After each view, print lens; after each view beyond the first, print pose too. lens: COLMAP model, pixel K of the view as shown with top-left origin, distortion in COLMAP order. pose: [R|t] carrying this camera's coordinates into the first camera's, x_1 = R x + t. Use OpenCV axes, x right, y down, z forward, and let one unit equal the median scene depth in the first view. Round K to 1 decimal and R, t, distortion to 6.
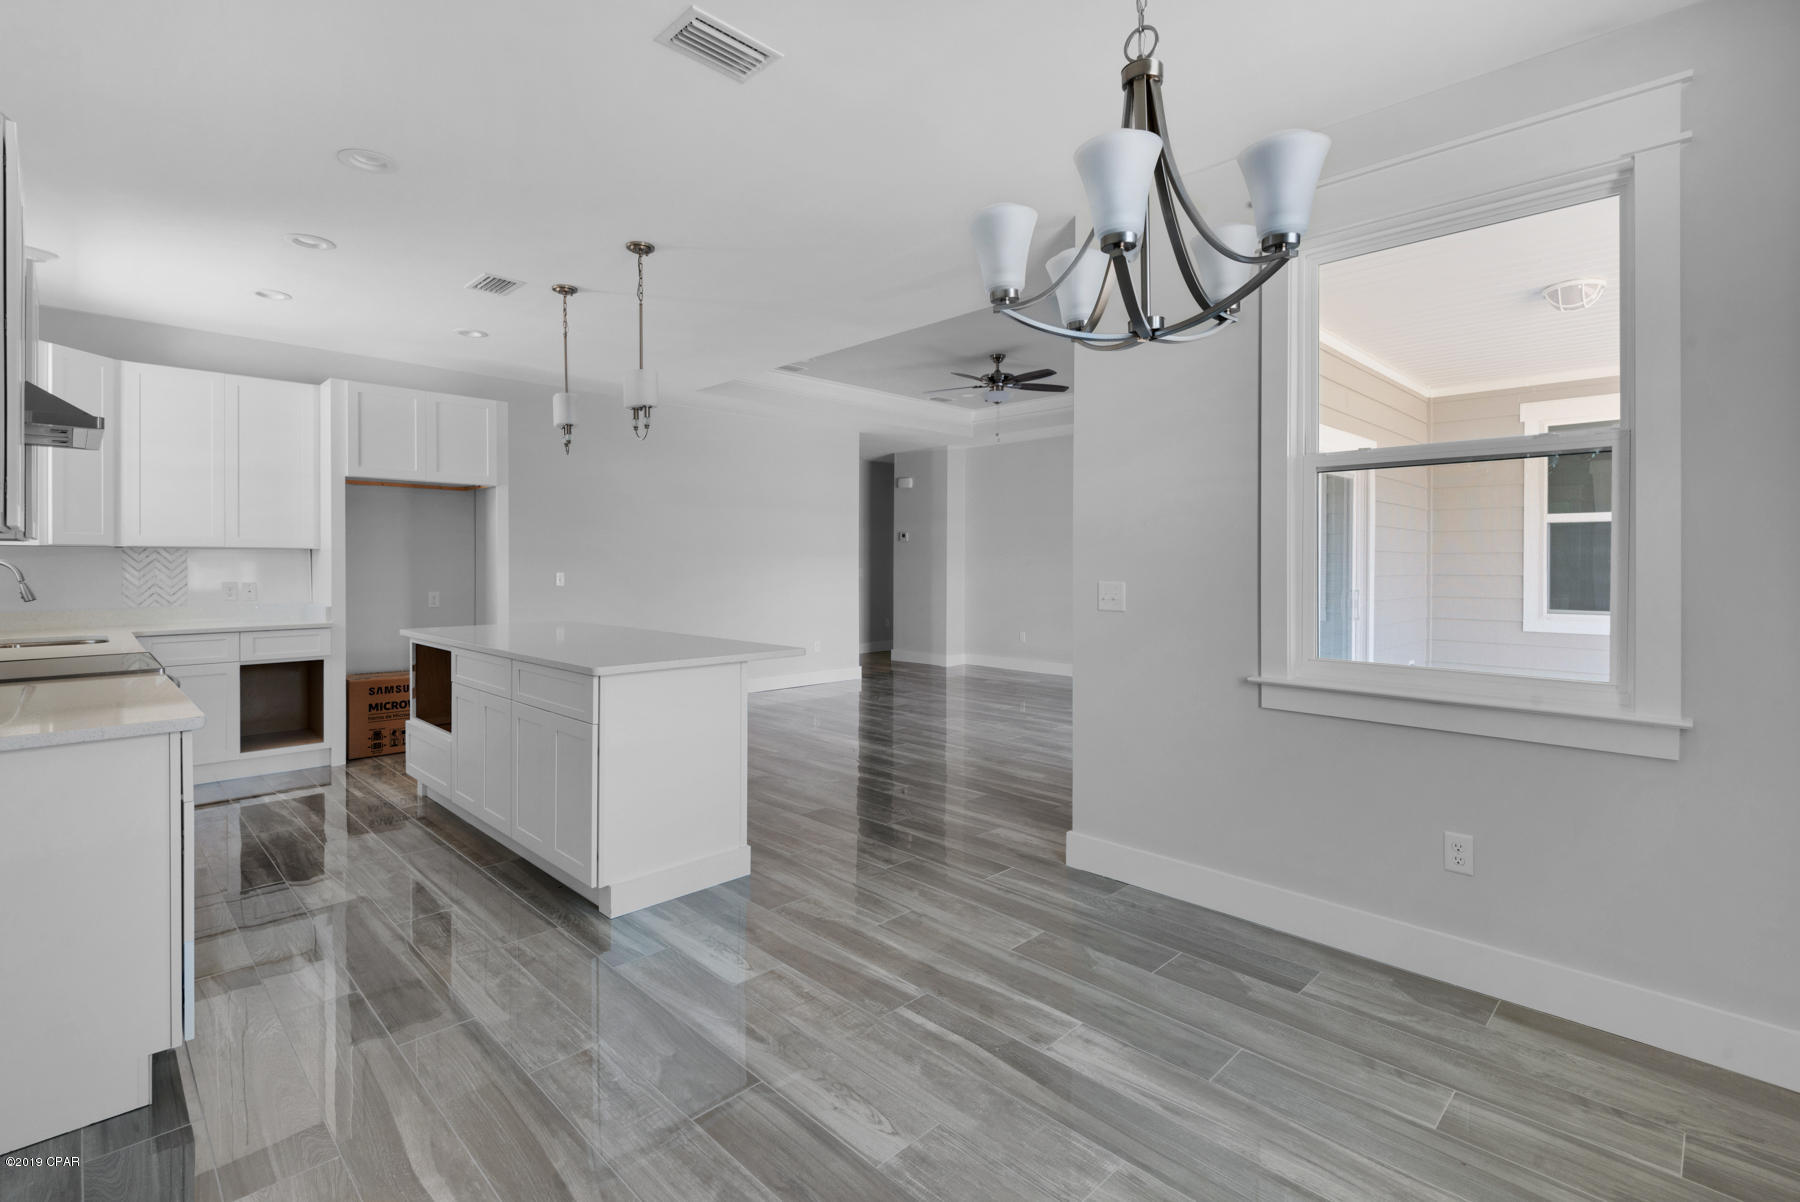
lens RADIAL K [[887.9, 0, 900.4], [0, 887.9, 575.2], [0, 0, 1]] dist [0.051540, -0.000182]
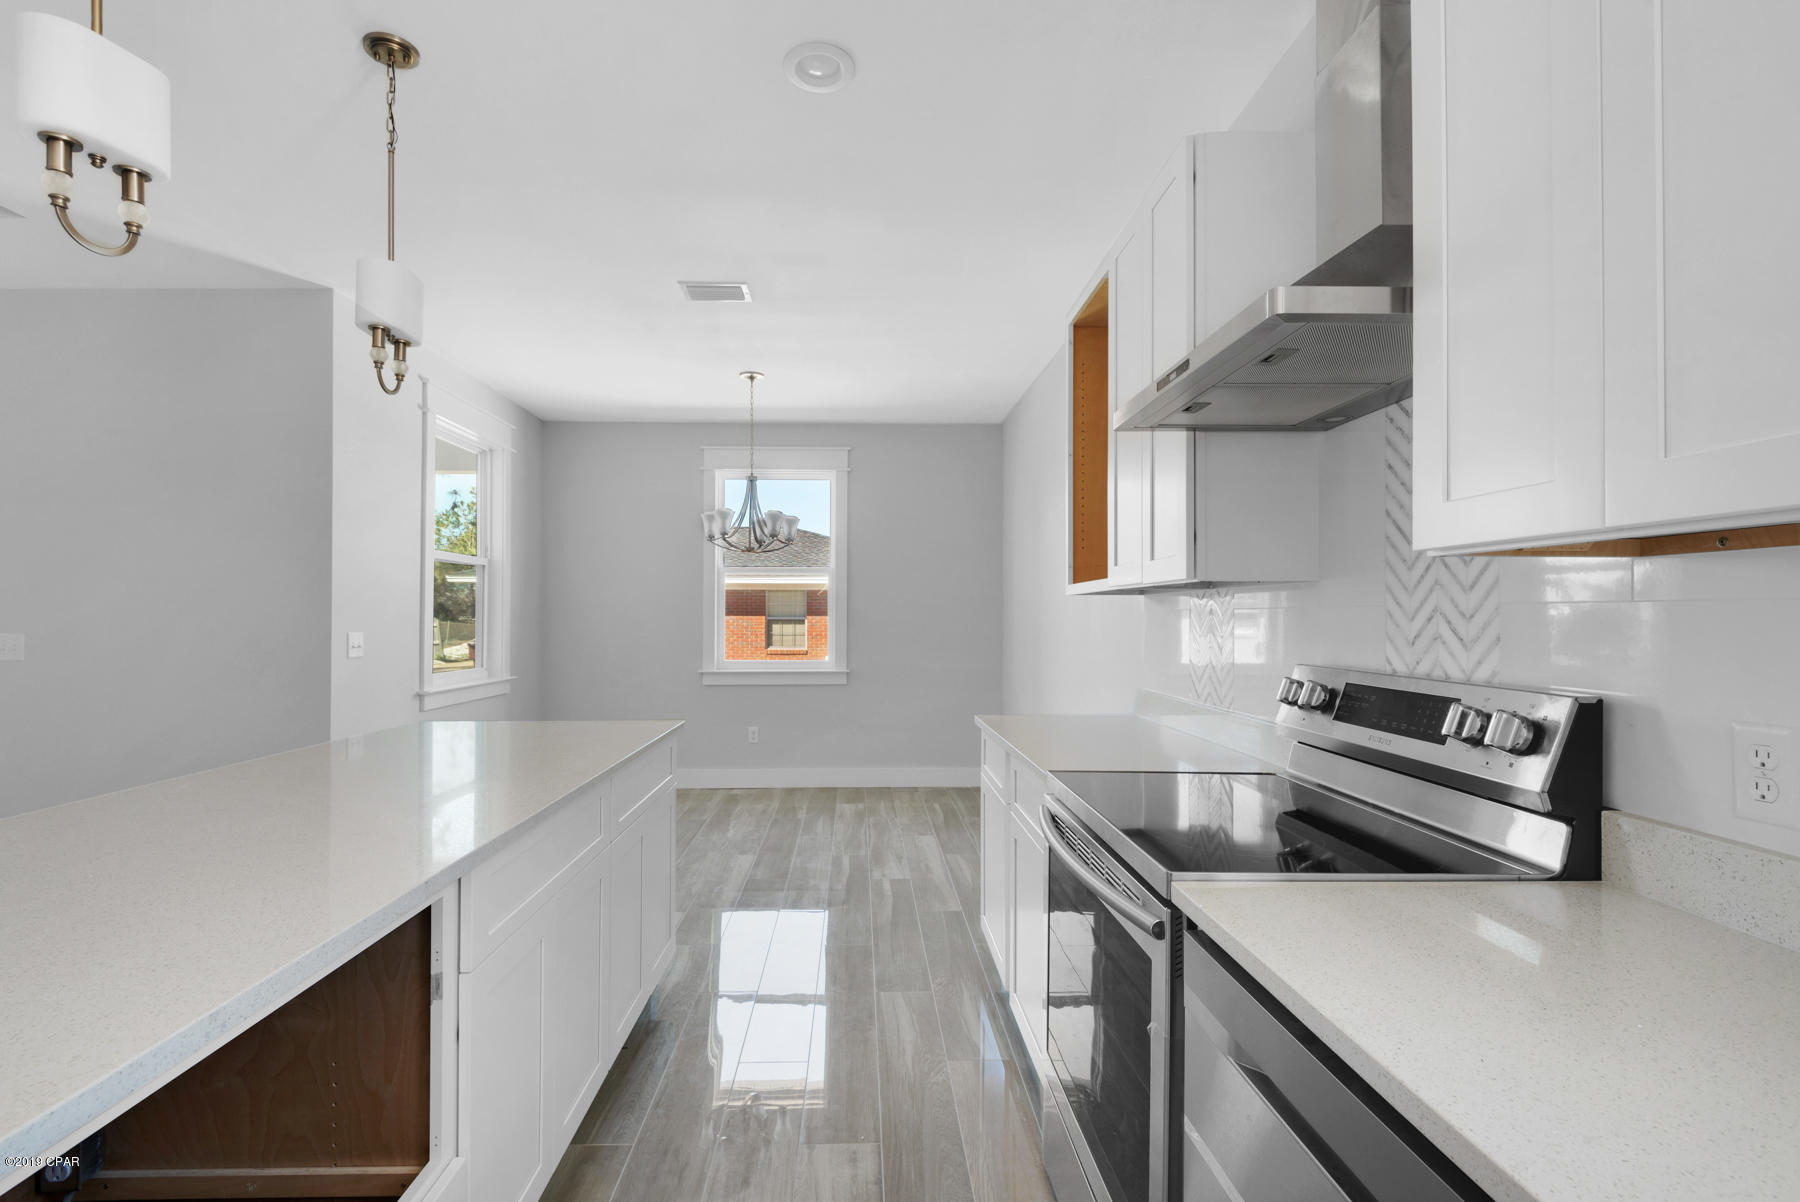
lens RADIAL K [[833.6, 0, 872.3], [0, 833.6, 612.2], [0, 0, 1]] dist [0.017020, 0.000157]
pose [[-0.723305, 0.004373, 0.690515, -1.162087], [0.017996, 0.999760, 0.012519, -0.023122], [-0.690294, 0.021482, -0.723210, 1.532229]]
